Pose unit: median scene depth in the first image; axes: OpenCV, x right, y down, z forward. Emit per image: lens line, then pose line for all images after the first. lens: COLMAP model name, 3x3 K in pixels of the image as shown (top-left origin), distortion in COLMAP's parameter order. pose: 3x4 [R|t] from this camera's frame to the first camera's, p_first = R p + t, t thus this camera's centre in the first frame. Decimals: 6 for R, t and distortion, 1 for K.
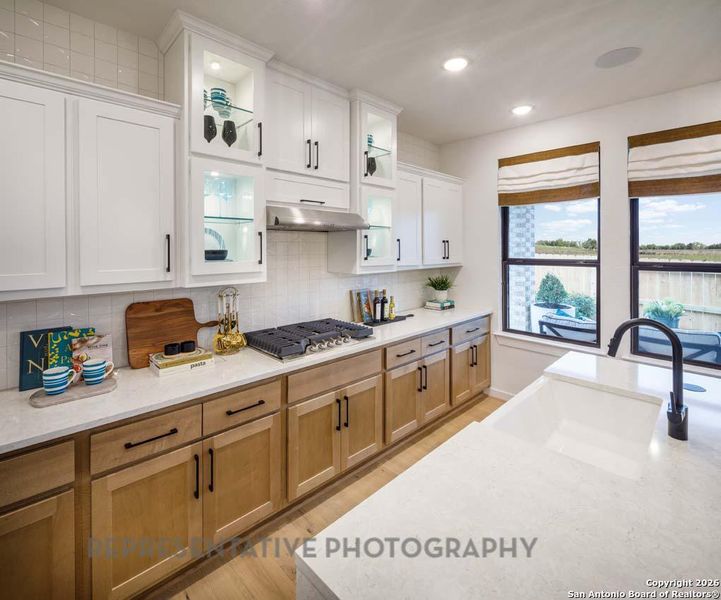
lens RADIAL K [[356.5, 0, 366.9], [0, 356.5, 245.4], [0, 0, 1]] dist [0.000623, 0.002232]
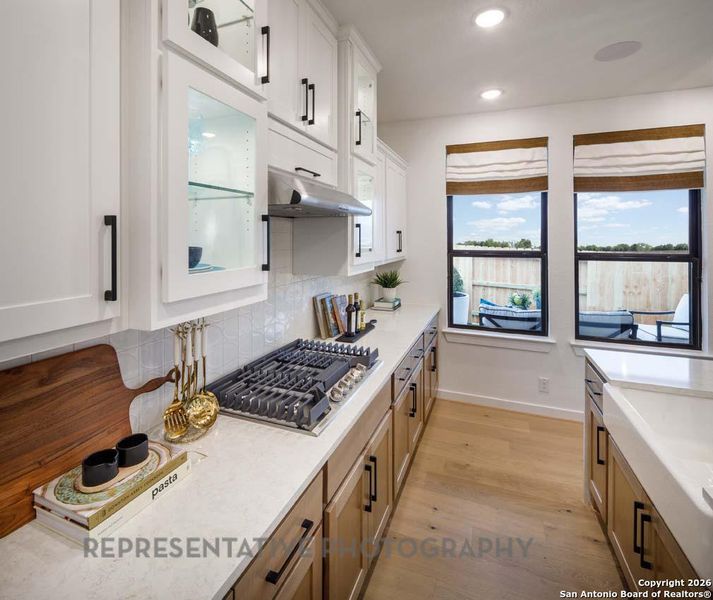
lens RADIAL K [[355.3, 0, 356.4], [0, 355.3, 233.3], [0, 0, 1]] dist [0.001010, -0.002911]
pose [[0.911142, 0.004071, 0.412072, -0.315167], [-0.001422, 0.999976, -0.006735, -0.003731], [-0.412089, 0.005551, 0.911127, 0.325230]]
